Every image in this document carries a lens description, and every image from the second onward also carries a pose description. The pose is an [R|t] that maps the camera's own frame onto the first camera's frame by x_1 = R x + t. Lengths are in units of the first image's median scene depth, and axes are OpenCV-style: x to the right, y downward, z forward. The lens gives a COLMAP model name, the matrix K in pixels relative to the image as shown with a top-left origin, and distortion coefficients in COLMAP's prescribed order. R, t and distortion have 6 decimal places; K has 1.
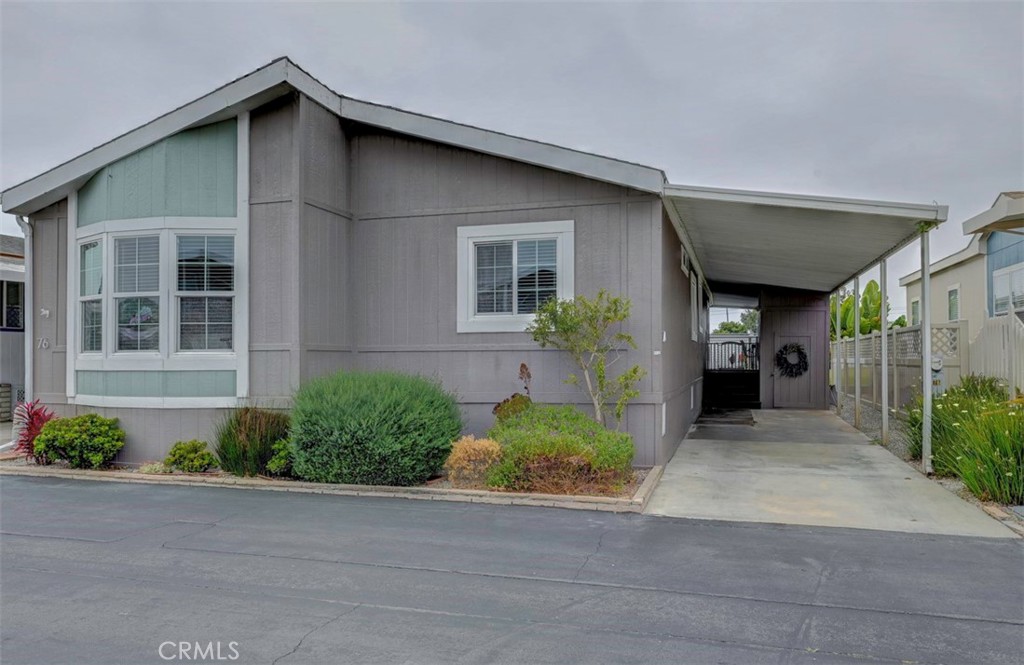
lens RADIAL K [[730.8, 0, 512.0], [0, 730.8, 332.5], [0, 0, 1]] dist [0.003093, 0.000208]
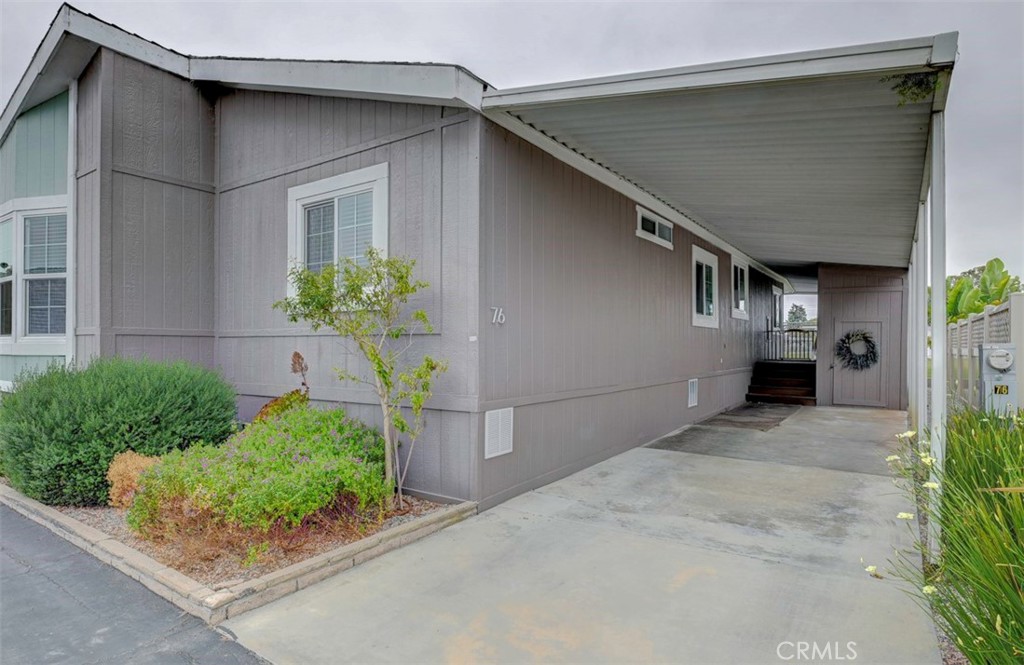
lens RADIAL K [[549.6, 0, 512.0], [0, 549.6, 332.5], [0, 0, 1]] dist [-0.004409, -0.001262]
pose [[0.948140, -0.001181, -0.317850, 0.369677], [0.004720, 0.999935, 0.010364, 0.015887], [0.317818, -0.011327, 0.948084, 0.481702]]
